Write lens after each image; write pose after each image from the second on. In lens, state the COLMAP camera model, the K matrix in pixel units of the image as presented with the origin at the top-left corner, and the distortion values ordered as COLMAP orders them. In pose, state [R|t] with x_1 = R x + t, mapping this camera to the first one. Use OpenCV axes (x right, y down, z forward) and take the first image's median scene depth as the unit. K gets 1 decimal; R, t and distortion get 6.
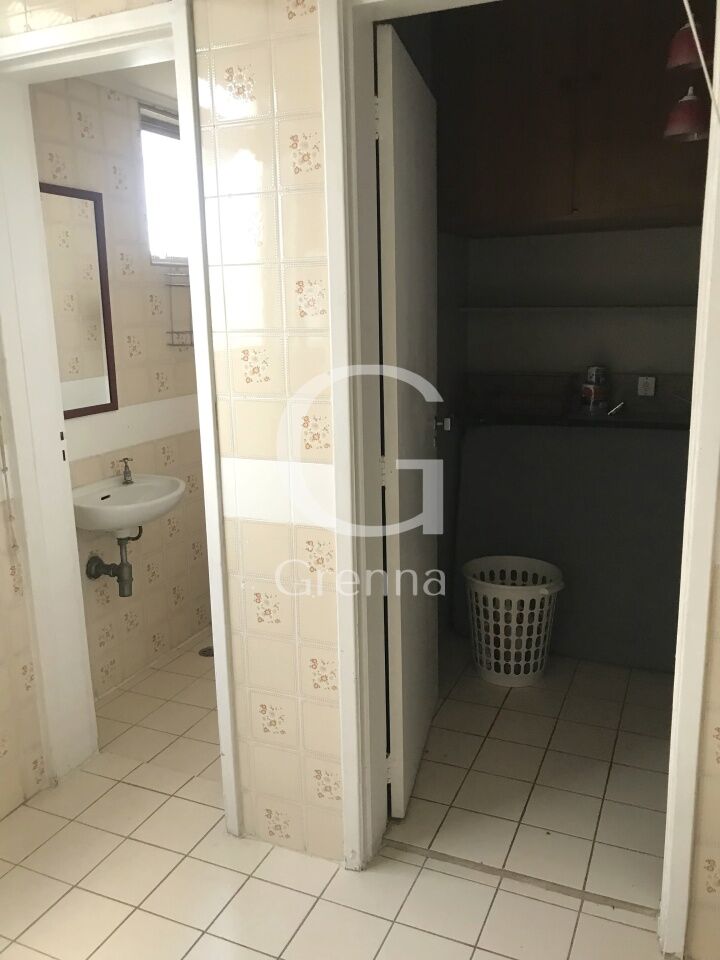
lens RADIAL K [[791.0, 0, 360.0], [0, 791.0, 480.0], [0, 0, 1]] dist [0.029848, -0.056749]
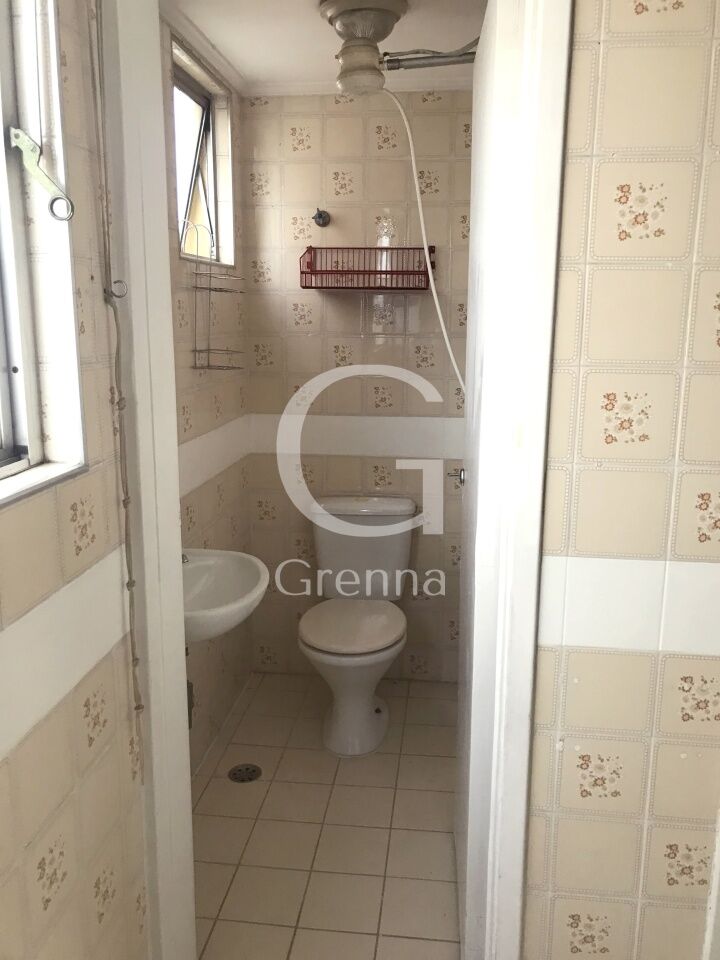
lens RADIAL K [[791.0, 0, 360.0], [0, 791.0, 480.0], [0, 0, 1]] dist [0.029848, -0.056749]
pose [[0.958814, -0.030102, 0.282436, -0.522283], [0.034008, 0.999382, -0.008934, -0.094318], [-0.281992, 0.018171, 0.959245, 0.434007]]
